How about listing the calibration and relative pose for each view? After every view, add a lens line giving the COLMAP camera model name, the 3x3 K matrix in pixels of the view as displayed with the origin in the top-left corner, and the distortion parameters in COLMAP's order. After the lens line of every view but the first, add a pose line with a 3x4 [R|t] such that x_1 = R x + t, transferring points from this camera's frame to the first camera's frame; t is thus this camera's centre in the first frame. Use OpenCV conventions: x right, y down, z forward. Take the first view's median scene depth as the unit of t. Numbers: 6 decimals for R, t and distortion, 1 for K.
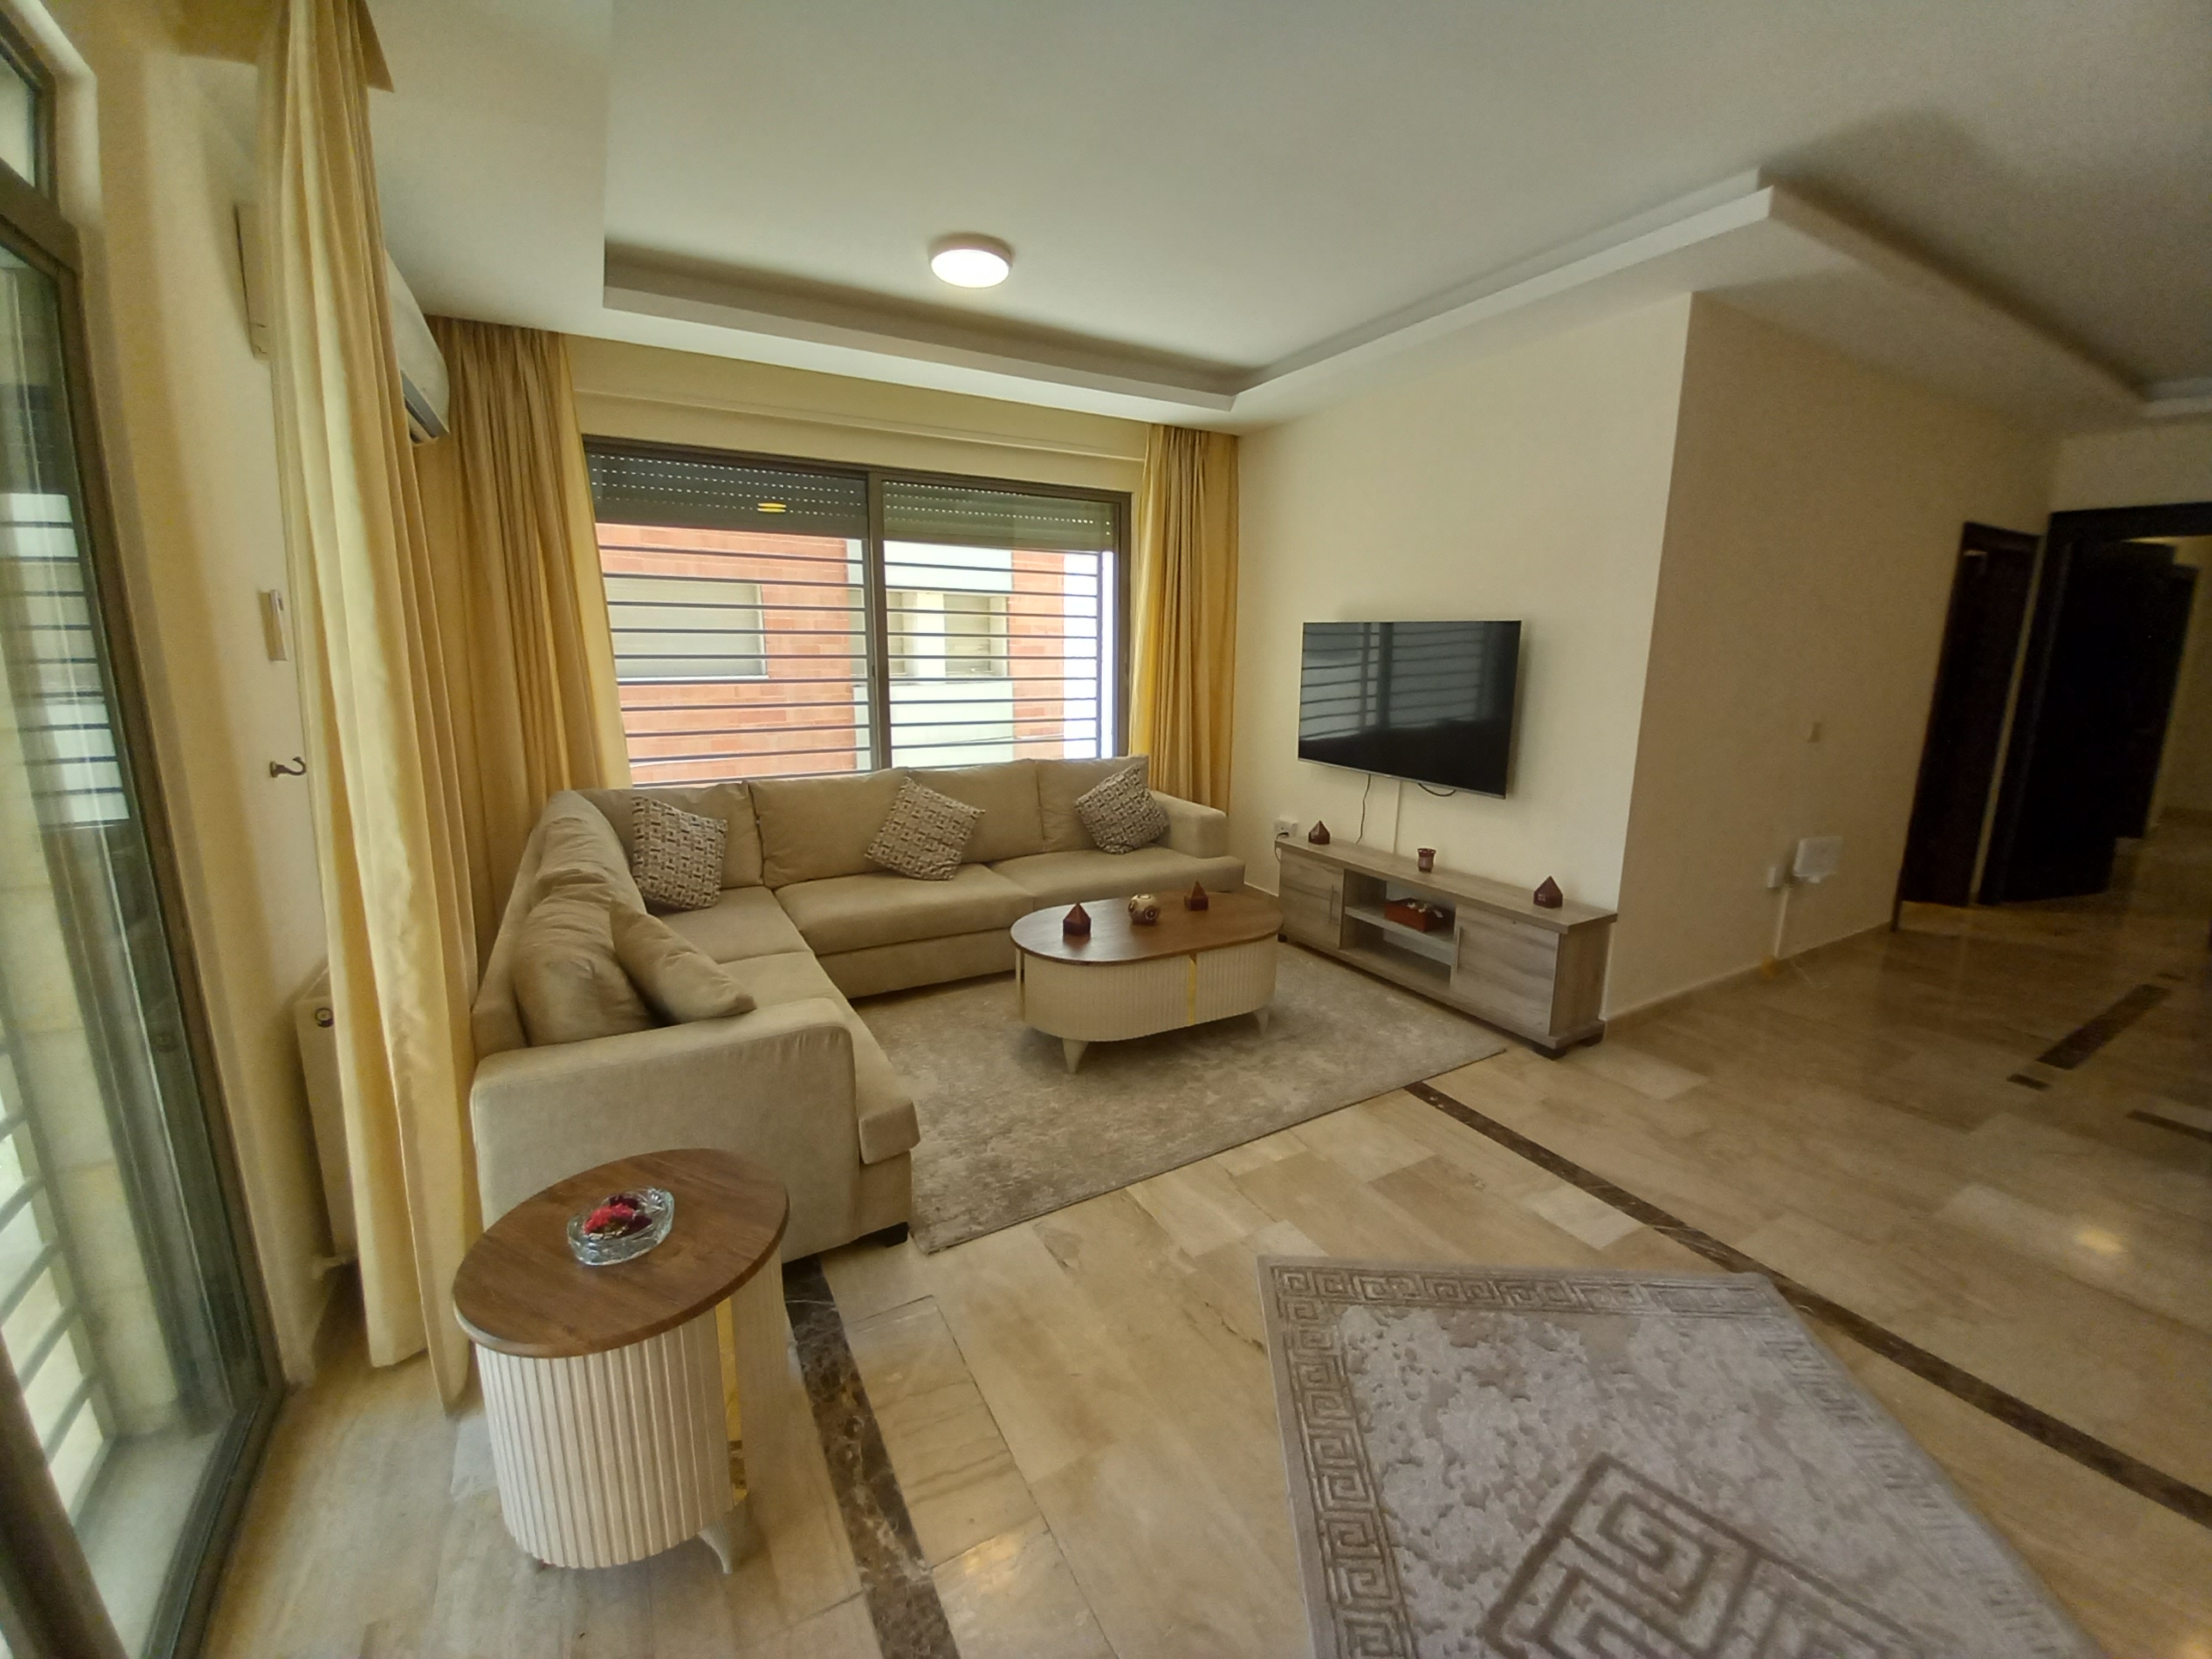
lens RADIAL K [[875.5, 0, 1097.8], [0, 875.5, 812.4], [0, 0, 1]] dist [0.023009, -0.021525]
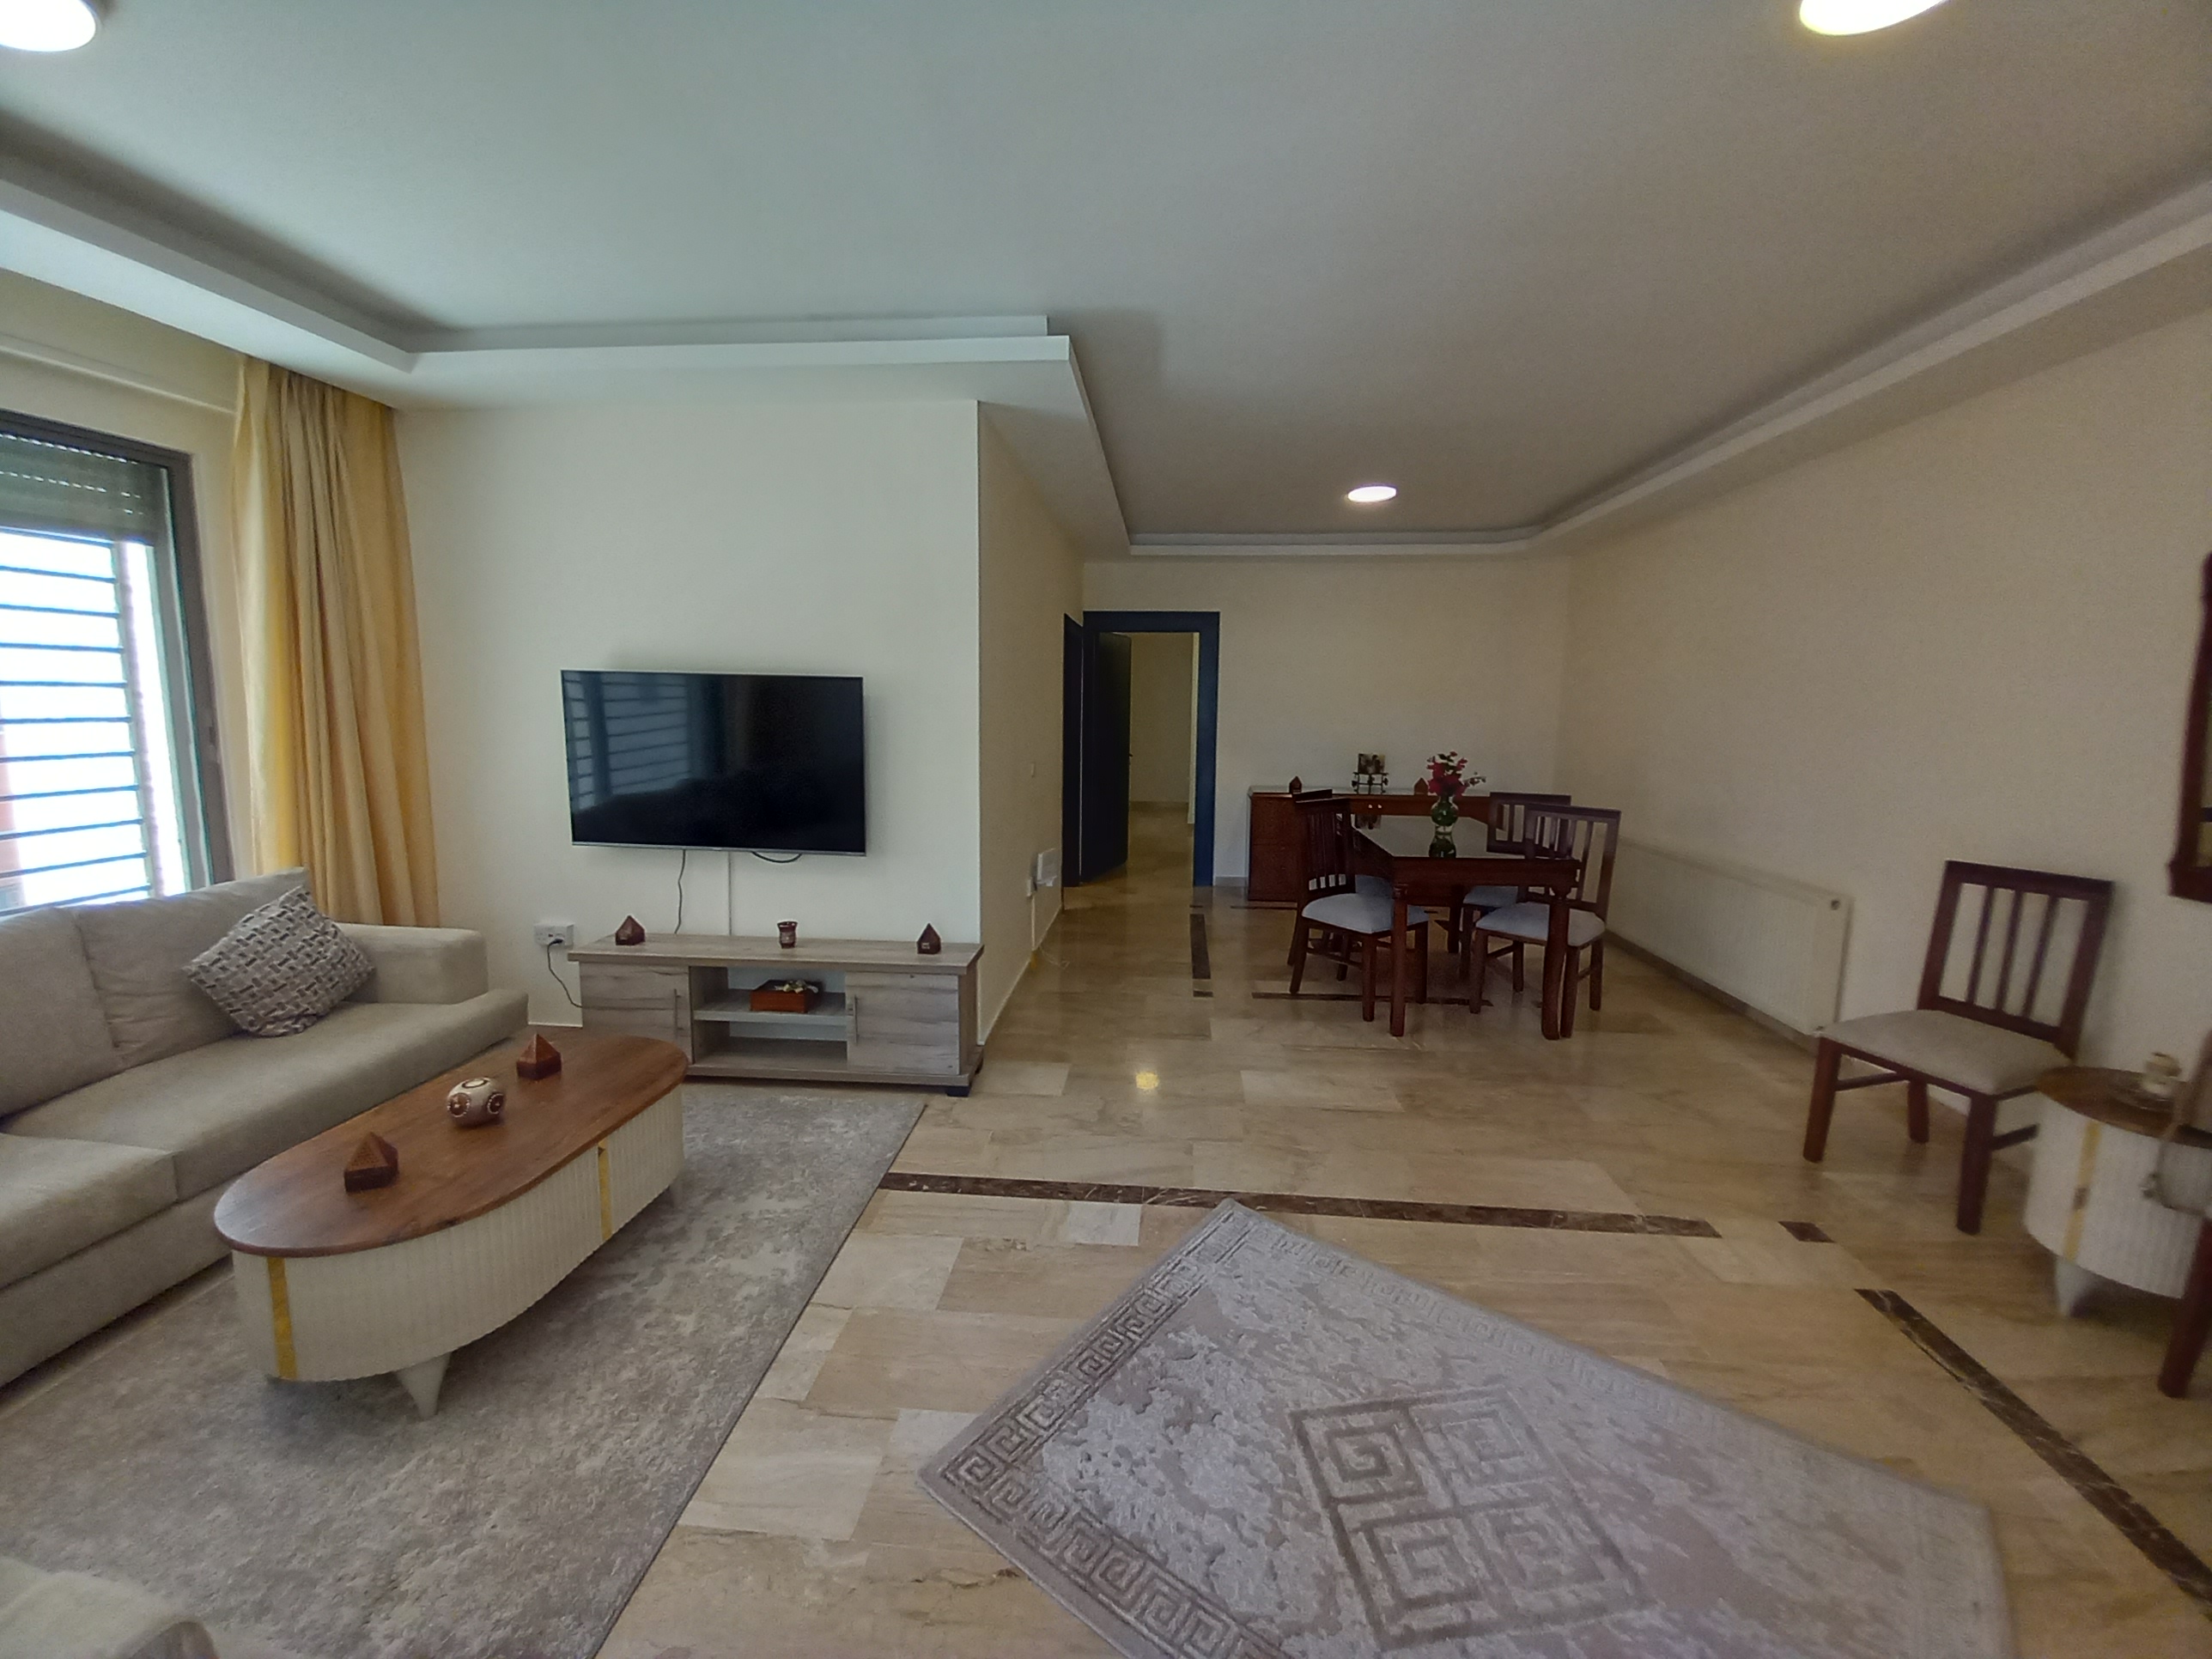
lens RADIAL K [[875.5, 0, 1097.8], [0, 875.5, 812.4], [0, 0, 1]] dist [0.023009, -0.021525]
pose [[0.559010, -0.100891, 0.823000, -0.214110], [0.148205, 0.988743, 0.020544, -0.049252], [-0.815808, 0.110488, 0.567670, 0.240683]]
